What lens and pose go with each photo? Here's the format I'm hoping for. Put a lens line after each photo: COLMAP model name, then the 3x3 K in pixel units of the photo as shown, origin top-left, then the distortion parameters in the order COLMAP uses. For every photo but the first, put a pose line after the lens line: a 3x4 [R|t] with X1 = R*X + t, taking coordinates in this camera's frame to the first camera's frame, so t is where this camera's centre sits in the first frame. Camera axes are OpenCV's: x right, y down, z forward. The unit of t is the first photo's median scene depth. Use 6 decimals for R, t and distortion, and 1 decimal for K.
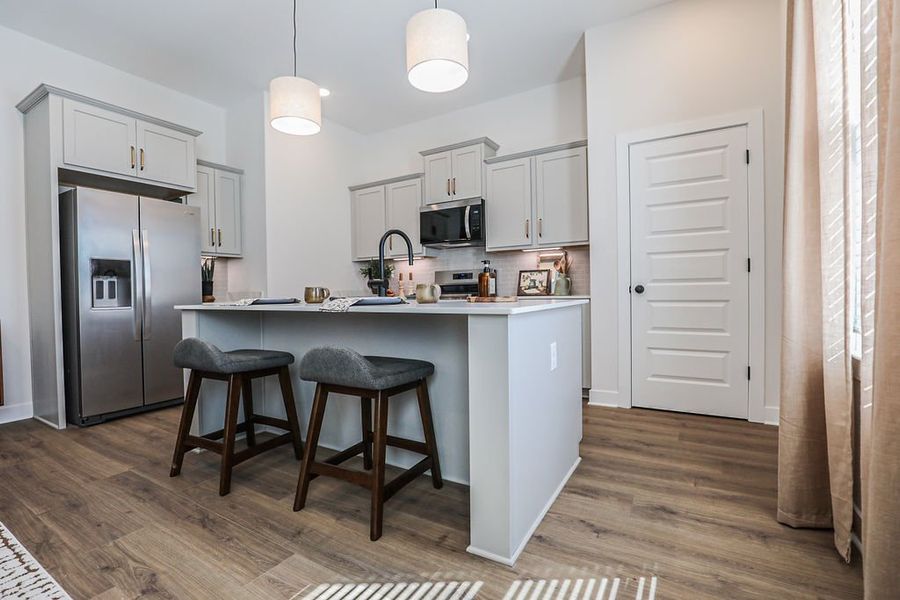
lens RADIAL K [[413.7, 0, 442.5], [0, 413.7, 298.1], [0, 0, 1]] dist [-0.032758, 0.006661]
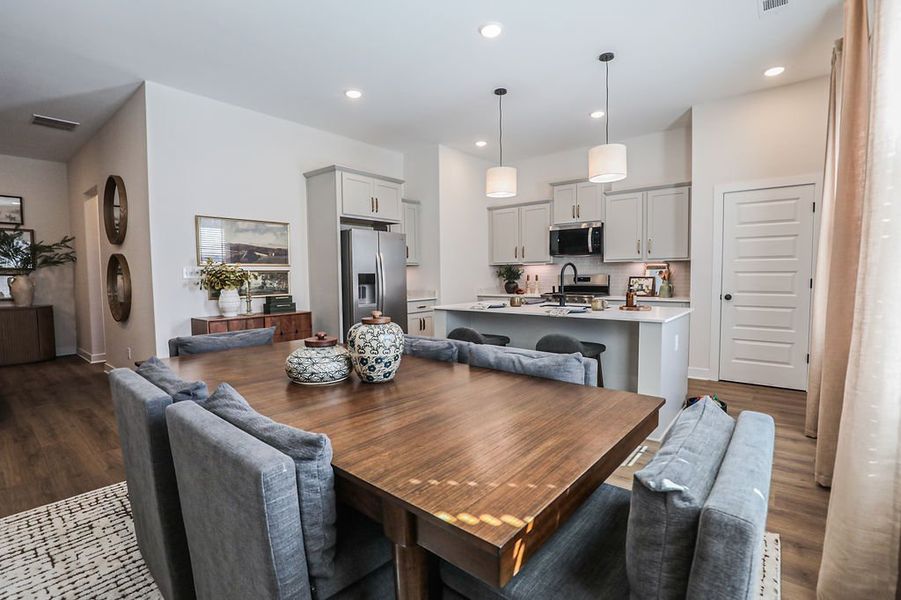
lens RADIAL K [[414.2, 0, 445.9], [0, 414.2, 300.5], [0, 0, 1]] dist [-0.032758, 0.006661]
pose [[0.988937, 0.015255, -0.147552, -0.230512], [-0.007704, 0.998637, 0.051612, -0.063389], [0.148138, -0.049905, 0.987707, -0.449142]]
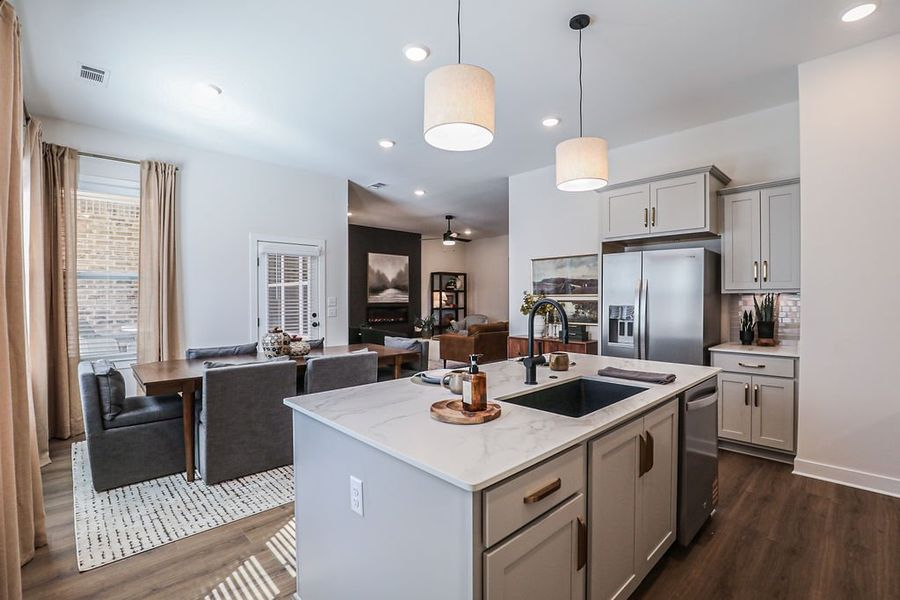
lens RADIAL K [[413.7, 0, 453.9], [0, 413.7, 300.7], [0, 0, 1]] dist [-0.032758, 0.006661]
pose [[-0.248650, 0.027249, -0.968210, 0.478496], [-0.004409, 0.999562, 0.029264, -0.124268], [0.968583, 0.011546, -0.248421, 0.677138]]
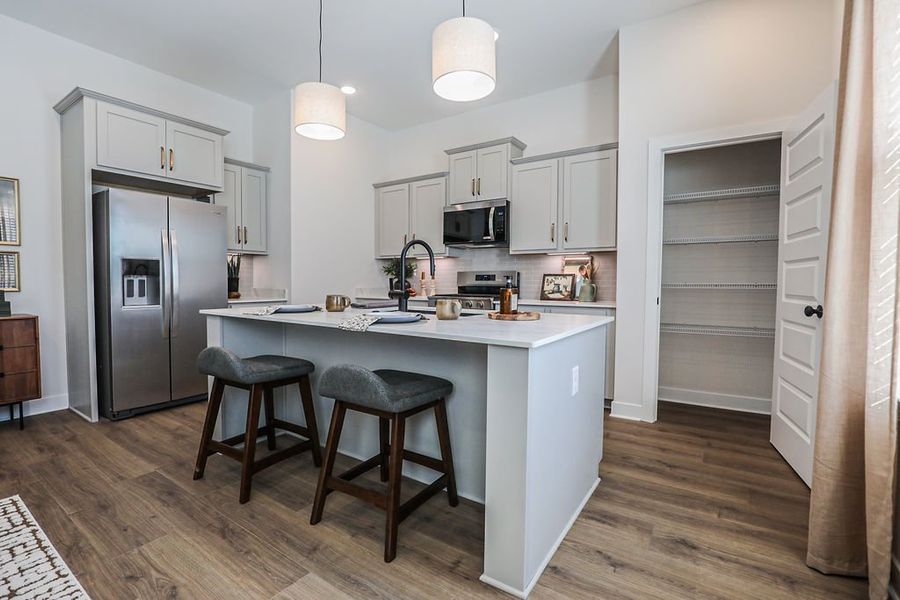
lens RADIAL K [[413.7, 0, 444.0], [0, 413.7, 296.6], [0, 0, 1]] dist [-0.032758, 0.006661]
pose [[0.998382, 0.025259, -0.050954, 0.001975], [-0.024045, 0.999416, 0.024295, -0.036662], [0.051538, -0.023030, 0.998405, 0.008444]]
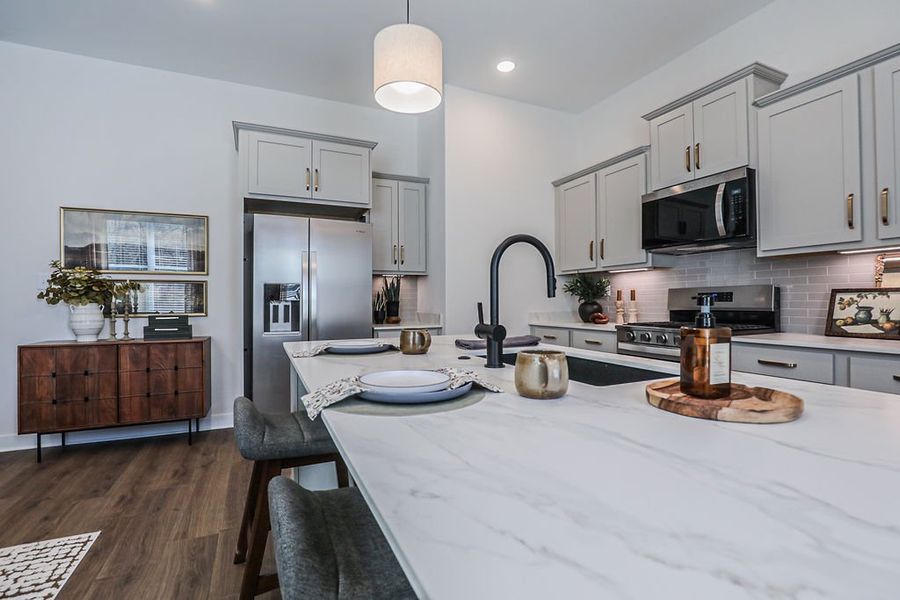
lens RADIAL K [[413.7, 0, 448.6], [0, 413.7, 299.8], [0, 0, 1]] dist [-0.032758, 0.006661]
pose [[0.832935, 0.011035, -0.553261, 0.070352], [-0.016785, 0.999845, -0.005328, -0.048234], [0.553116, 0.013724, 0.832991, 0.321708]]
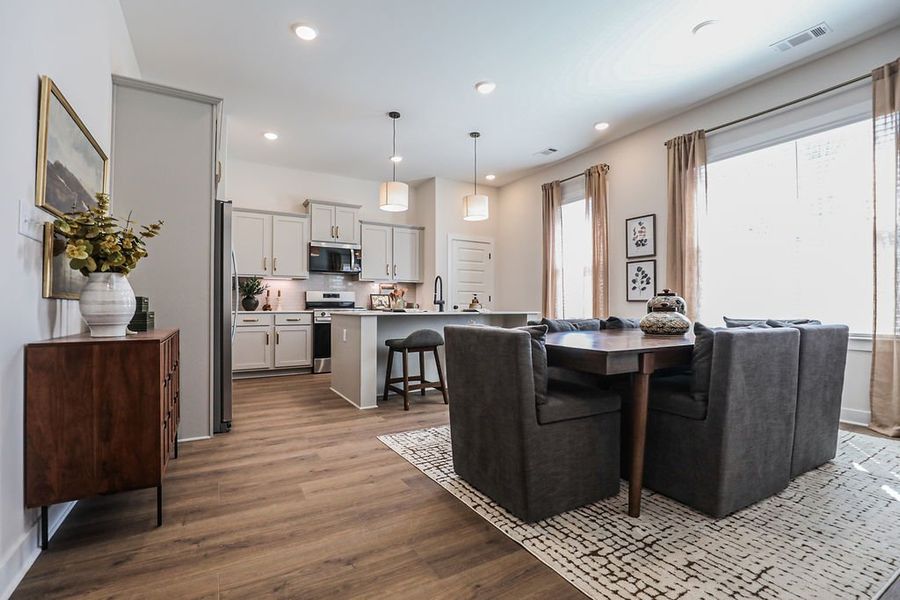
lens RADIAL K [[413.7, 0, 443.4], [0, 413.7, 301.2], [0, 0, 1]] dist [-0.032758, 0.006661]
pose [[0.482019, 0.030998, 0.875612, -1.238057], [0.003415, 0.999300, -0.037257, 0.022922], [-0.876154, 0.020949, 0.481576, 0.006134]]
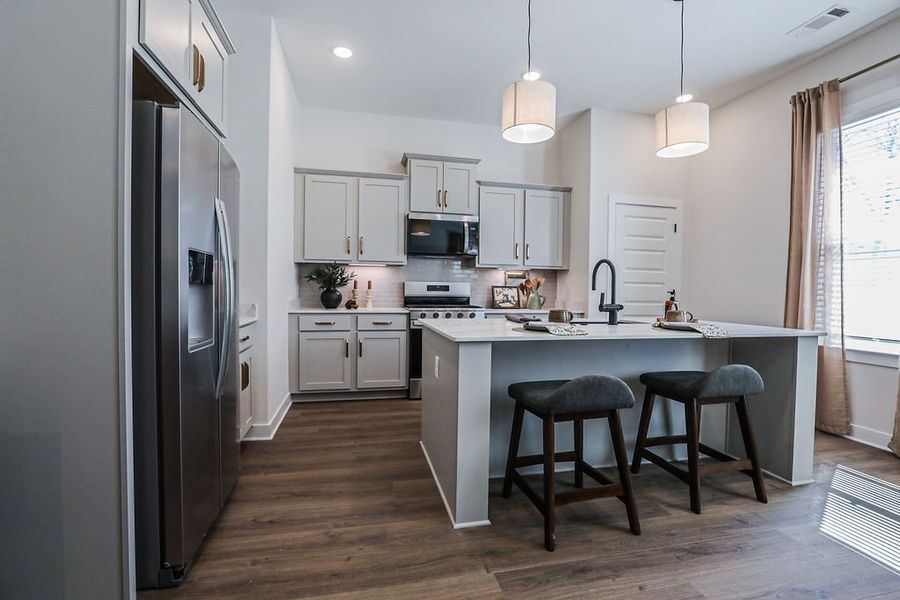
lens RADIAL K [[413.7, 0, 449.6], [0, 413.7, 302.9], [0, 0, 1]] dist [-0.032758, 0.006661]
pose [[0.716920, 0.005763, 0.697132, -0.796521], [-0.015438, 0.999852, 0.007612, -0.031883], [-0.696985, -0.016219, 0.716903, 0.327588]]
